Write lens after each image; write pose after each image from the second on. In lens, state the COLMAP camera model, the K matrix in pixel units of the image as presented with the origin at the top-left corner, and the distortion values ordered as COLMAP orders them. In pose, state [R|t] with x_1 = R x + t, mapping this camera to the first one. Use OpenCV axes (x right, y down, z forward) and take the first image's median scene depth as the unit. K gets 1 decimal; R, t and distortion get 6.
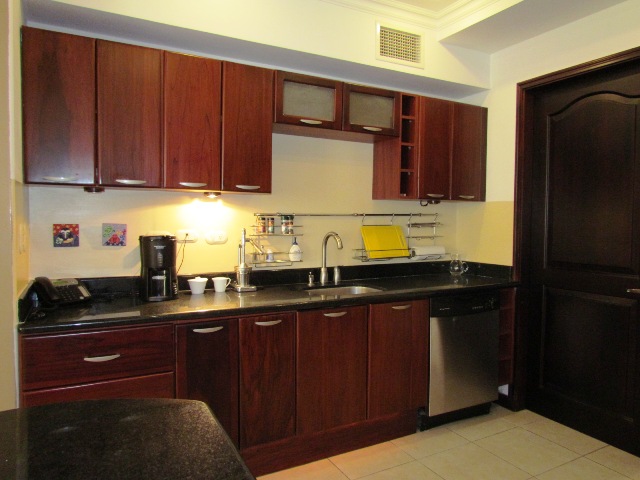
lens RADIAL K [[457.6, 0, 320.0], [0, 457.6, 240.0], [0, 0, 1]] dist [-0.025377, 0.005346]
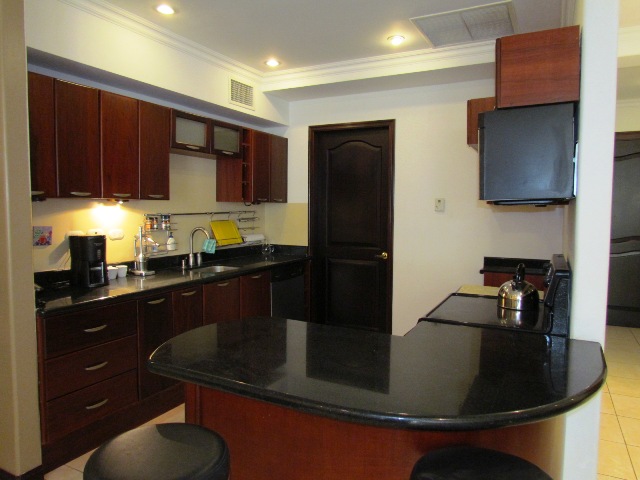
lens RADIAL K [[457.6, 0, 320.0], [0, 457.6, 240.0], [0, 0, 1]] dist [-0.025377, 0.005346]
pose [[0.823038, -0.043110, 0.566347, -0.436277], [0.023364, 0.998841, 0.042078, -0.027594], [-0.567505, -0.021400, 0.823092, -0.304458]]
